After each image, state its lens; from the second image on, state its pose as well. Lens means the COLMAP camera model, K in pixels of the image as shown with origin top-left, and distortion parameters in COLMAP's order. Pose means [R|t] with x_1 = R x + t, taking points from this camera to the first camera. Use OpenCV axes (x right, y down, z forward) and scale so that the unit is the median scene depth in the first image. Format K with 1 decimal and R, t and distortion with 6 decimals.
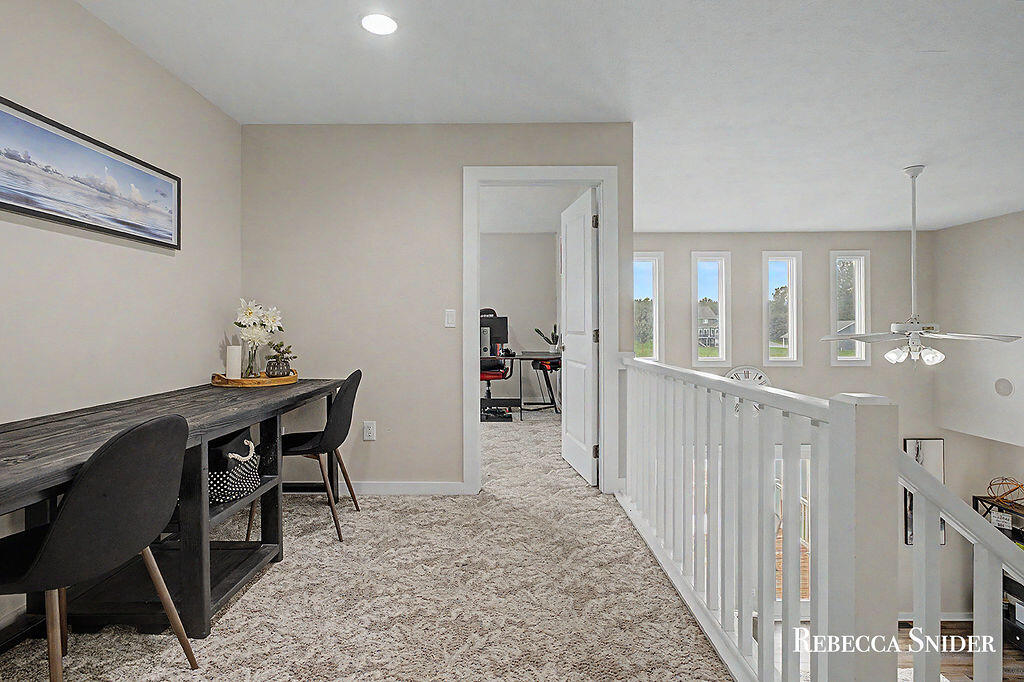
lens RADIAL K [[506.9, 0, 512.3], [0, 506.9, 339.8], [0, 0, 1]] dist [-0.002667, 0.001553]
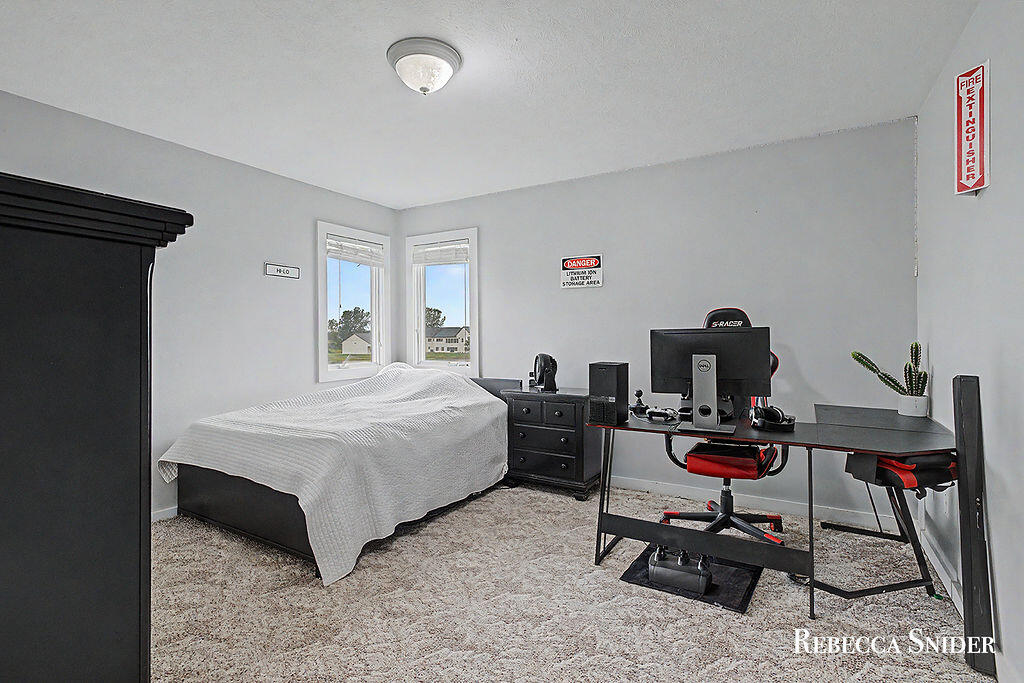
lens RADIAL K [[506.9, 0, 504.0], [0, 506.9, 341.7], [0, 0, 1]] dist [-0.002667, 0.001553]
pose [[0.858636, 0.002349, -0.512581, 0.012424], [-0.009973, 0.999877, -0.012123, -0.025127], [0.512489, 0.015521, 0.858553, 0.525169]]
